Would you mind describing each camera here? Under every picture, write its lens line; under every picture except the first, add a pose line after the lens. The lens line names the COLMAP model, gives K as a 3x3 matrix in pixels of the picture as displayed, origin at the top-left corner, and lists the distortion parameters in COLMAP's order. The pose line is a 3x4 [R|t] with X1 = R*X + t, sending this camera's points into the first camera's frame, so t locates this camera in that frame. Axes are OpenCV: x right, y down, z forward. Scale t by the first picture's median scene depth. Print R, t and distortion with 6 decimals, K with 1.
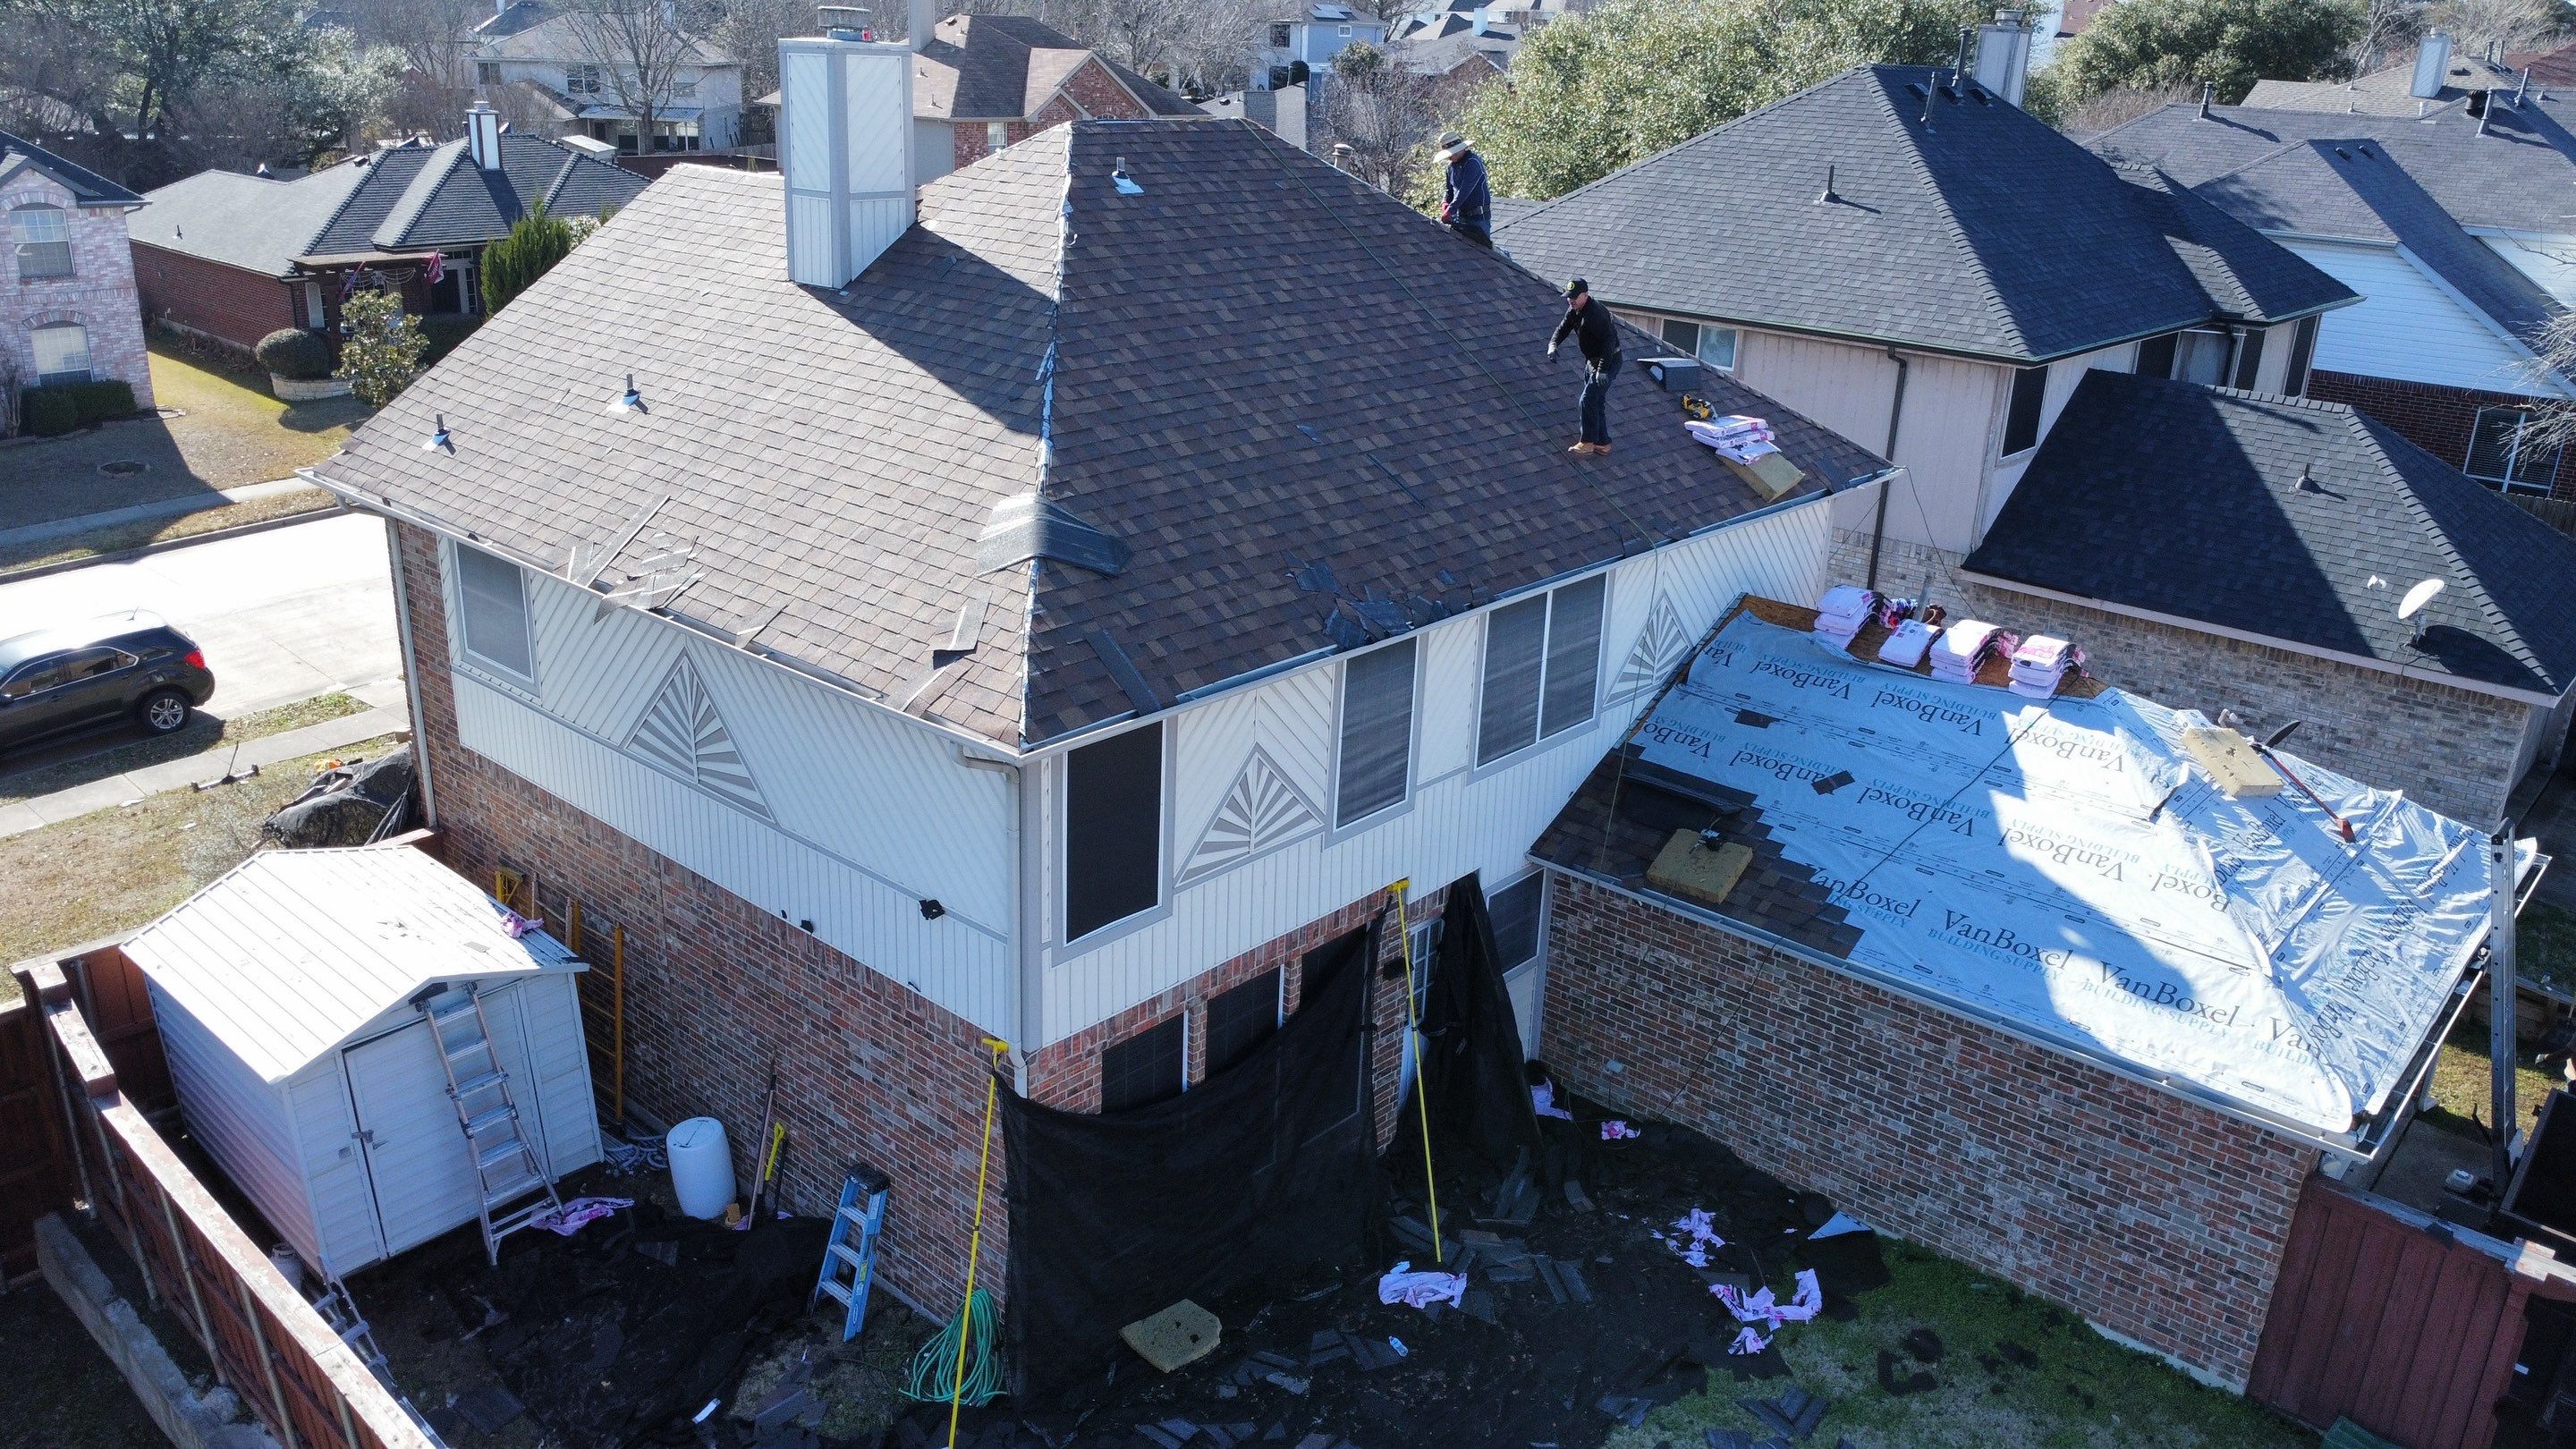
lens RADIAL K [[1878.4, 0, 1276.2], [0, 1878.4, 717.8], [0, 0, 1]] dist [-0.031881, -0.002897]
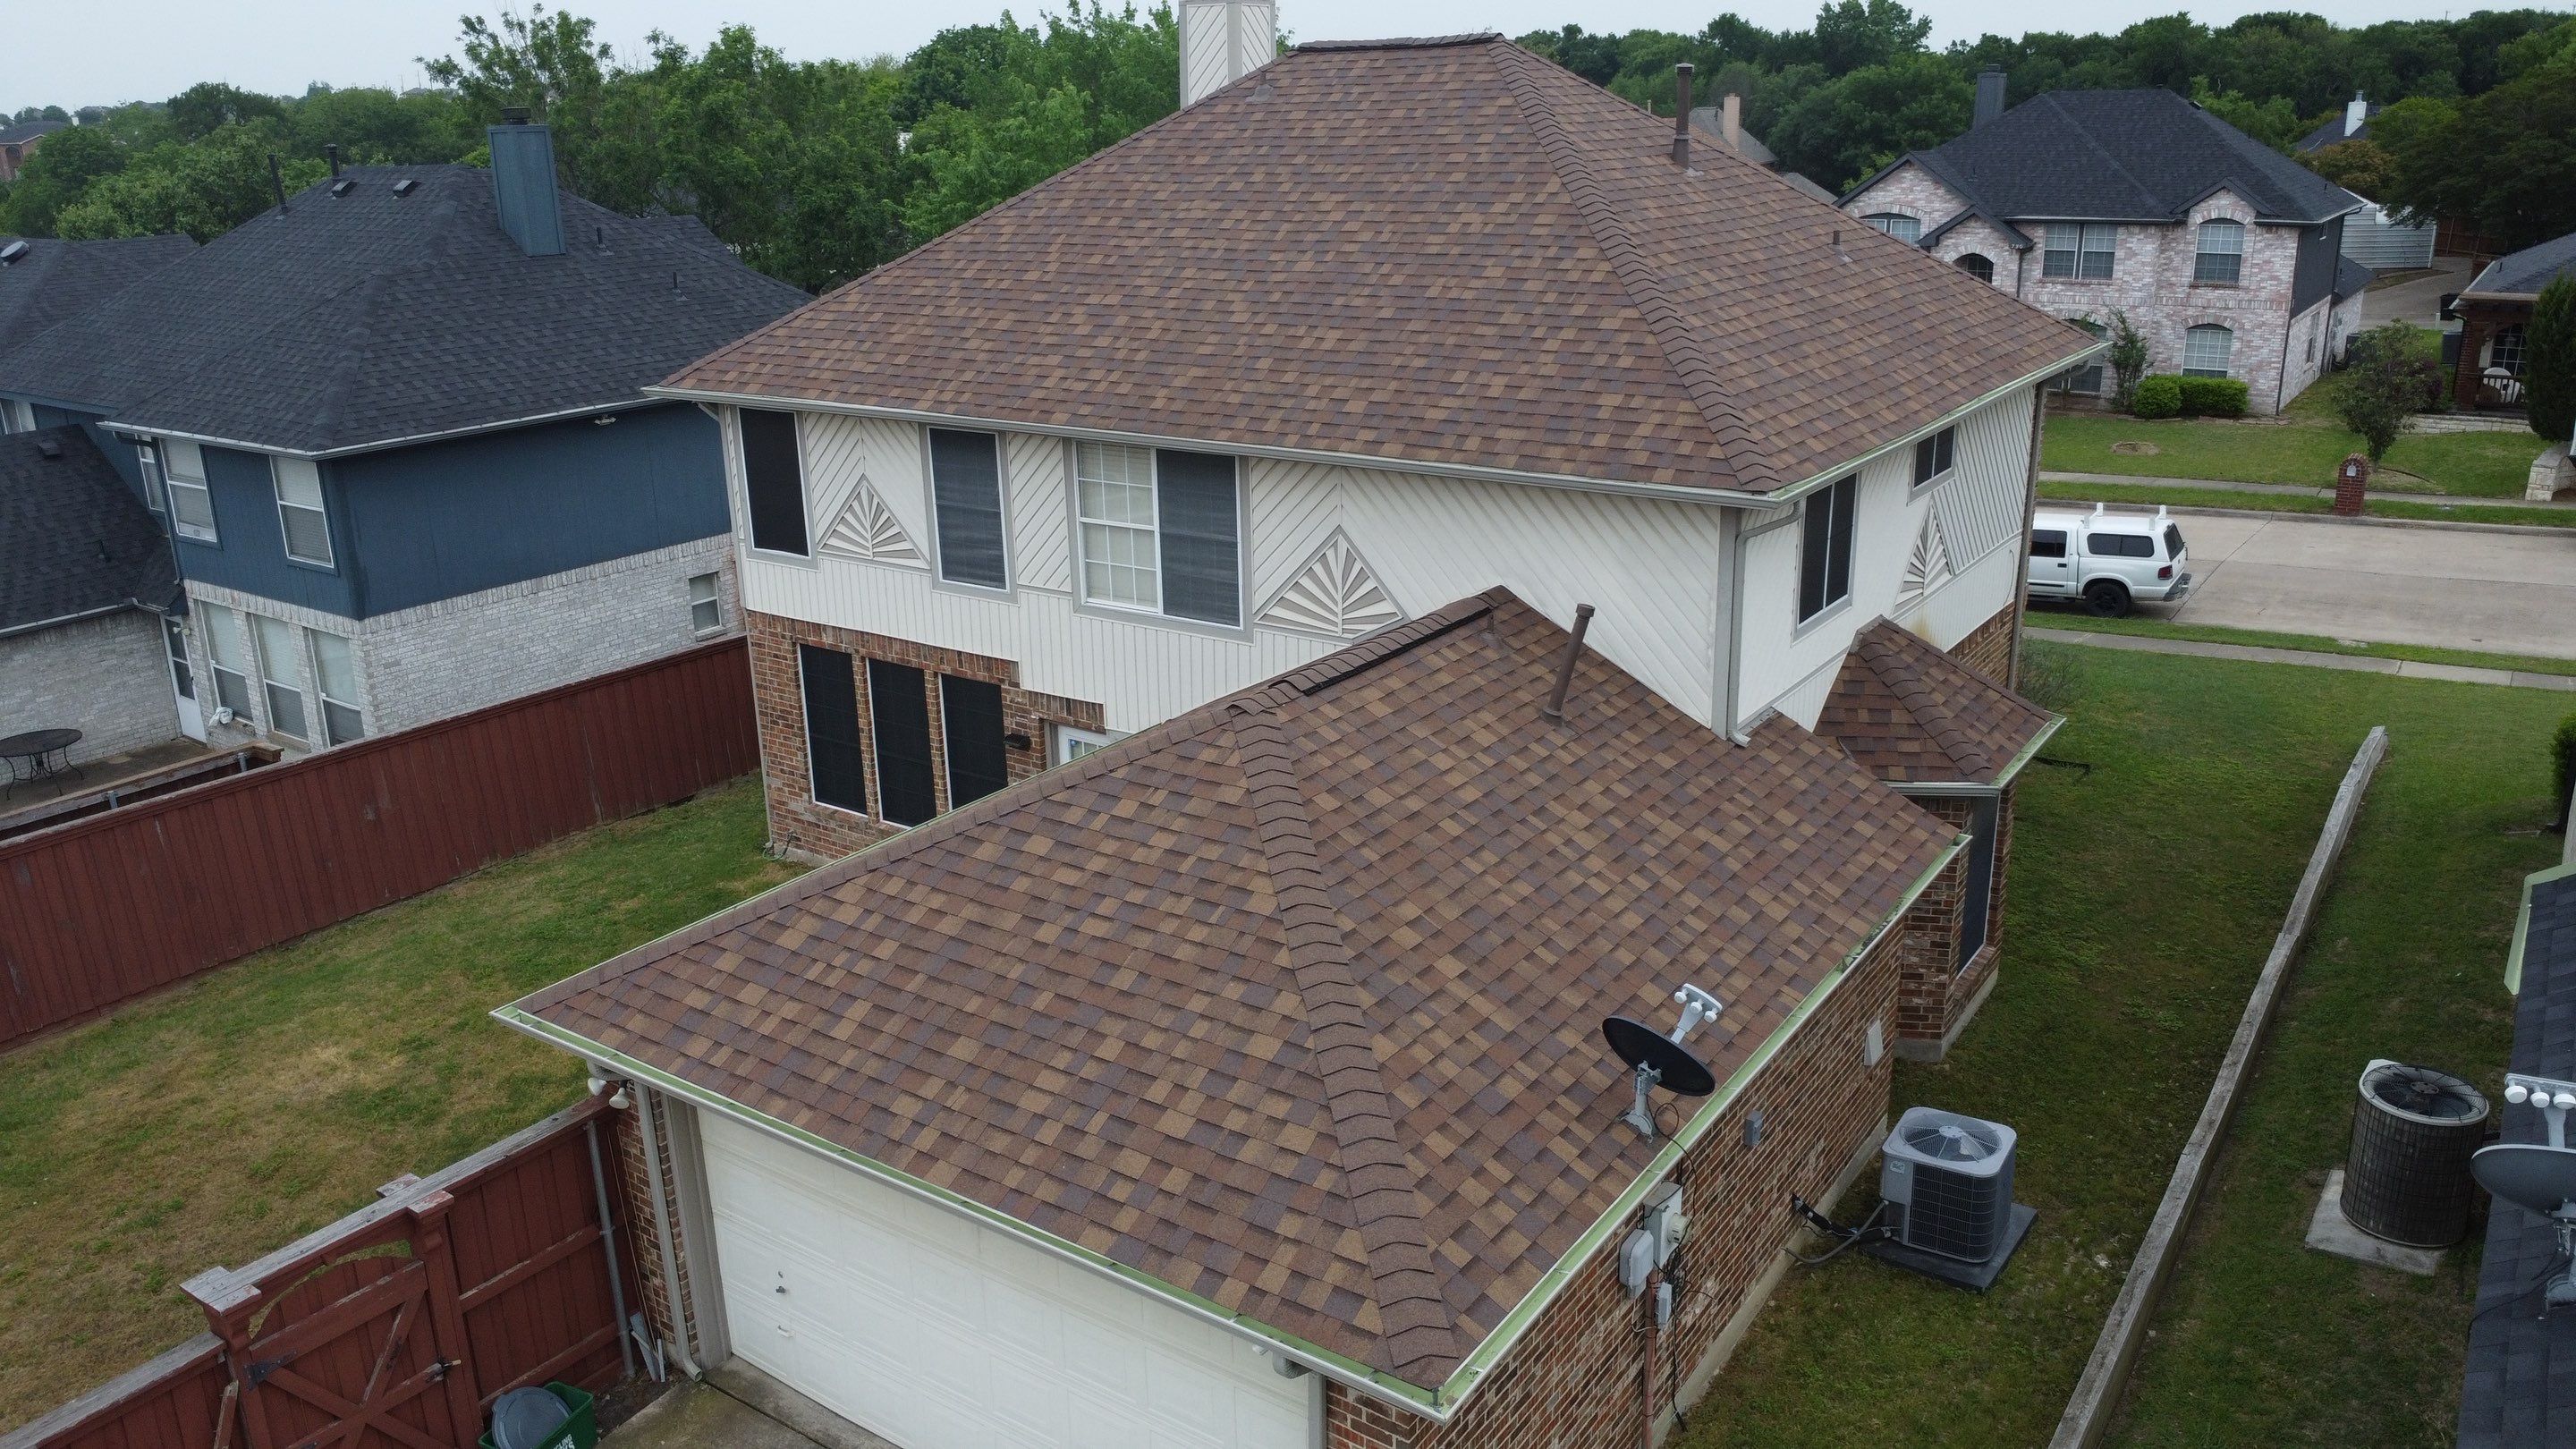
lens RADIAL K [[1878.4, 0, 1276.2], [0, 1878.4, 717.8], [0, 0, 1]] dist [-0.031881, -0.002897]
pose [[0.116283, 0.270068, -0.955794, 1.234450], [-0.315362, 0.922564, 0.222312, -0.198008], [0.941820, 0.275570, 0.192448, 0.942149]]
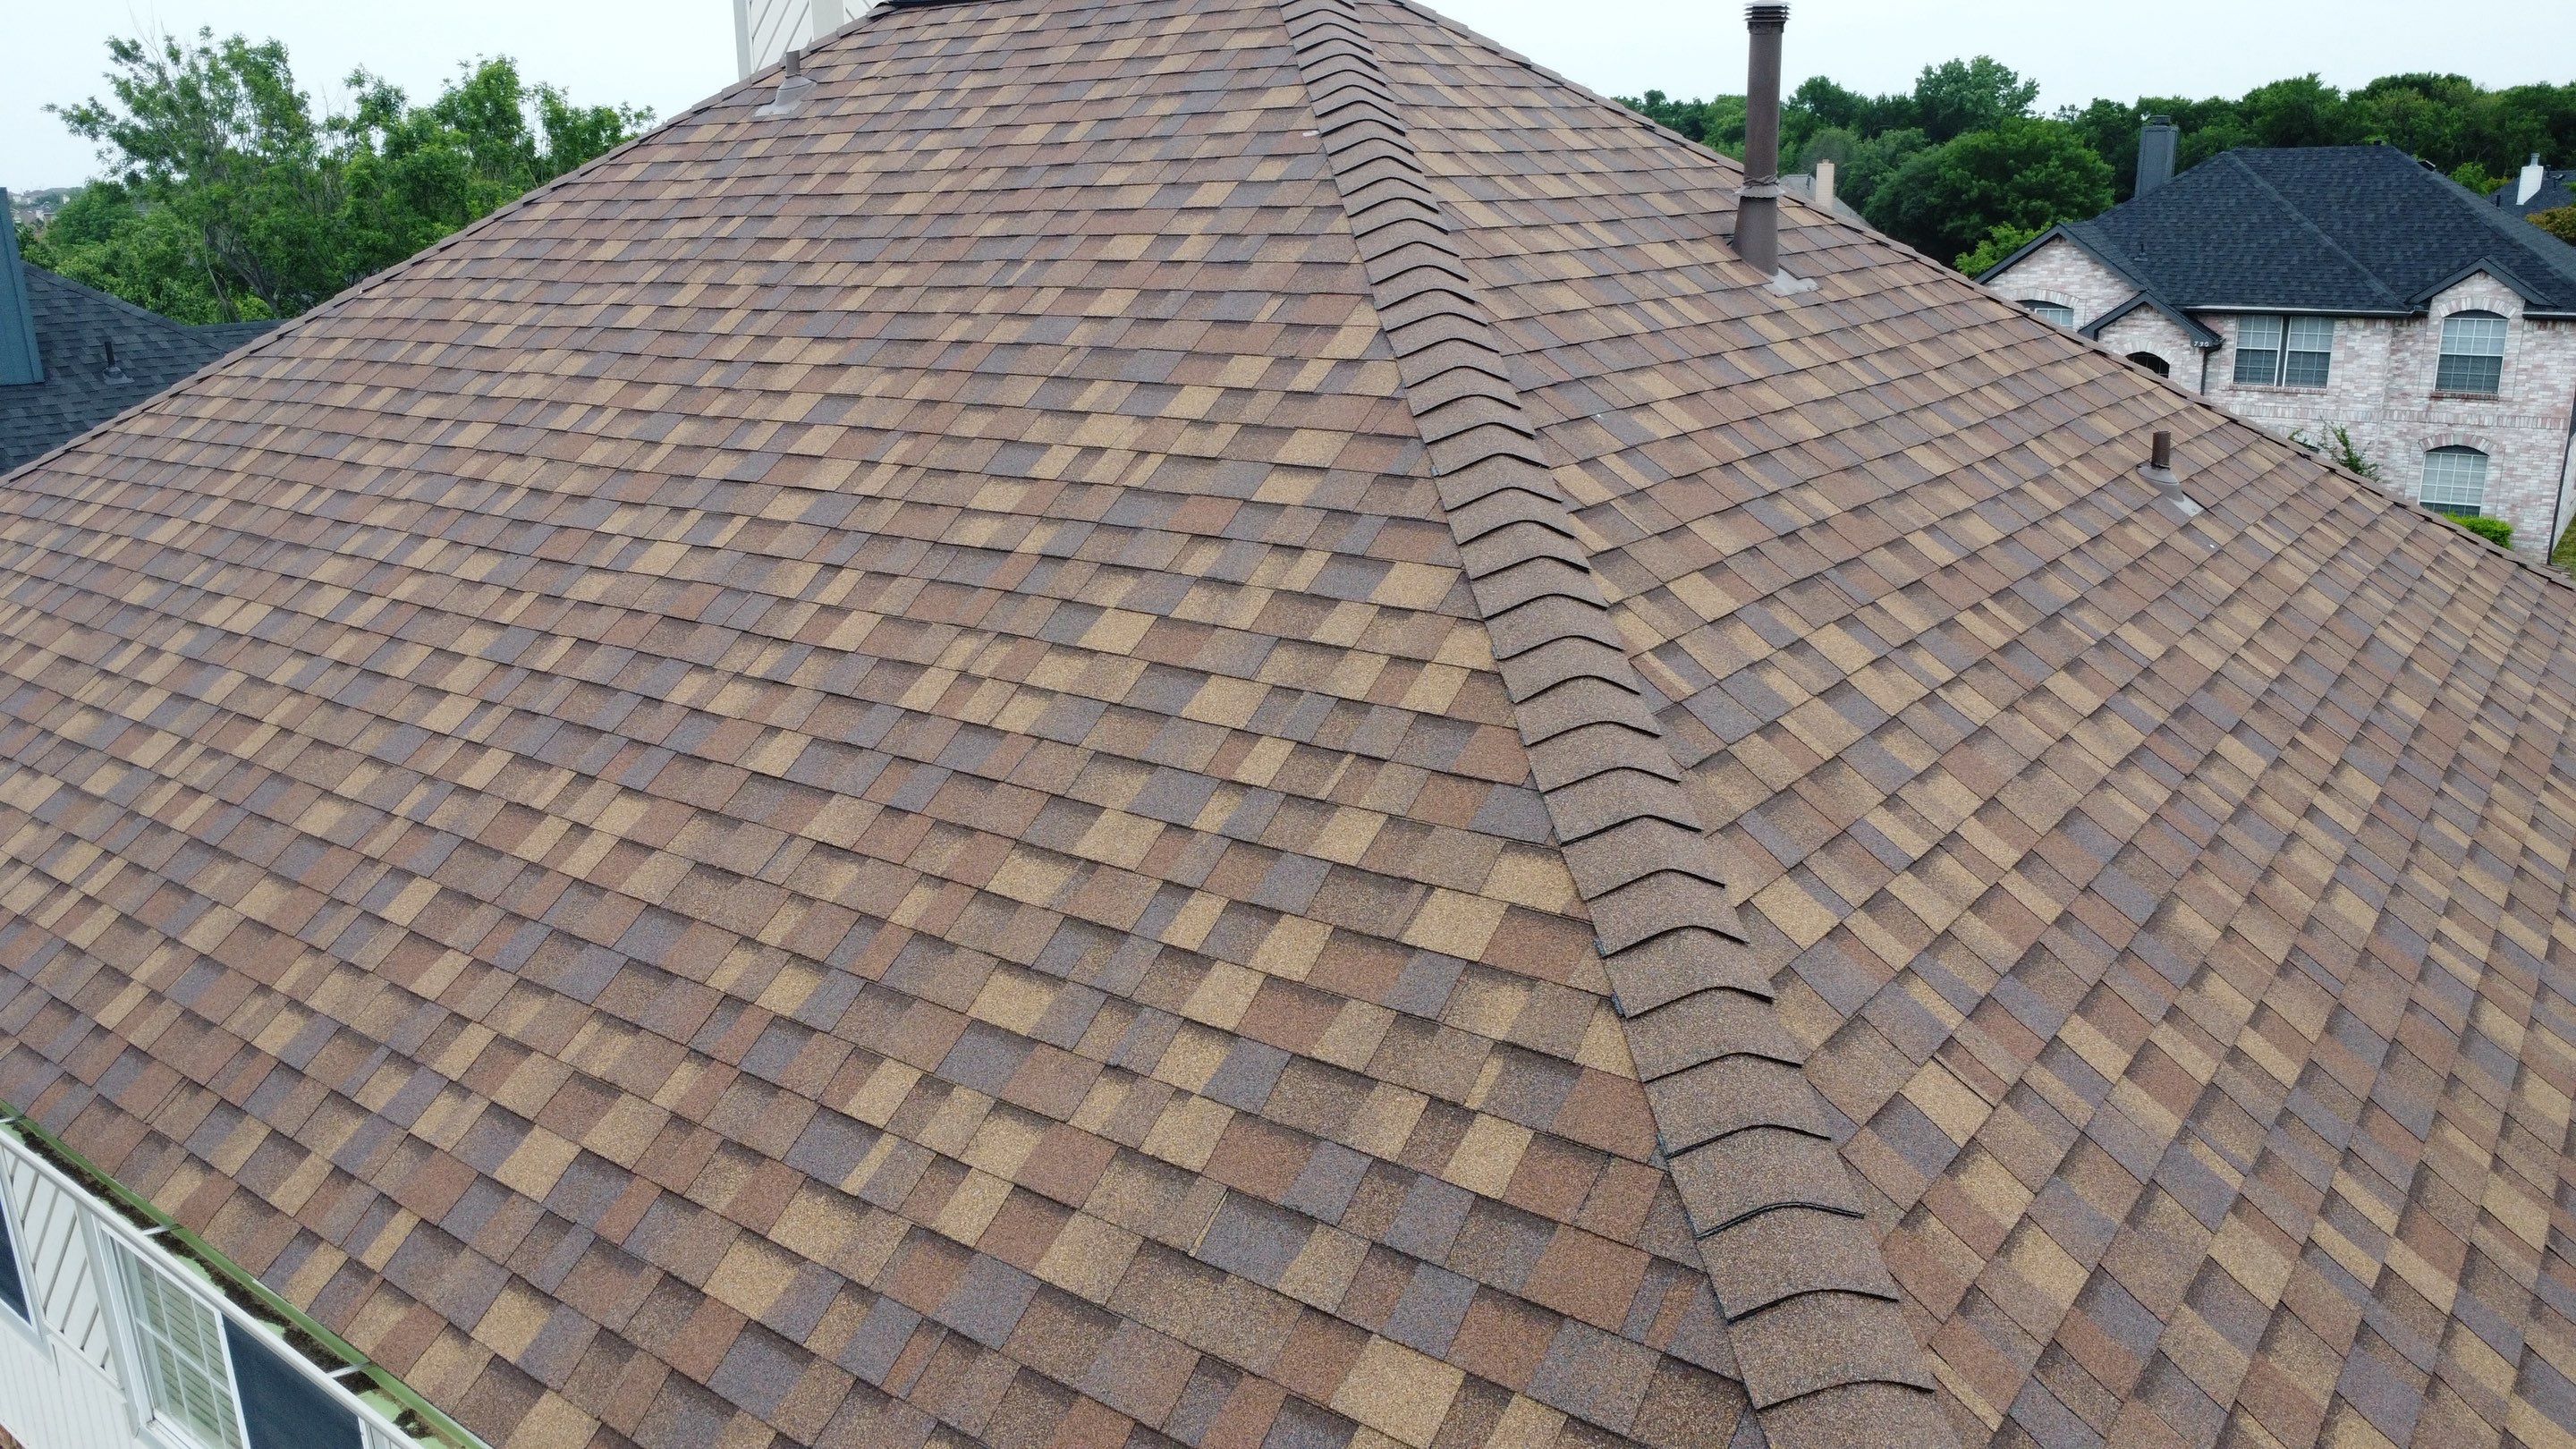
lens RADIAL K [[1878.4, 0, 1276.2], [0, 1878.4, 717.8], [0, 0, 1]] dist [-0.031881, -0.002897]
pose [[0.070899, 0.237975, -0.968680, 0.501355], [-0.317967, 0.925855, 0.204182, -0.291402], [0.945447, 0.293532, 0.141310, 1.171090]]
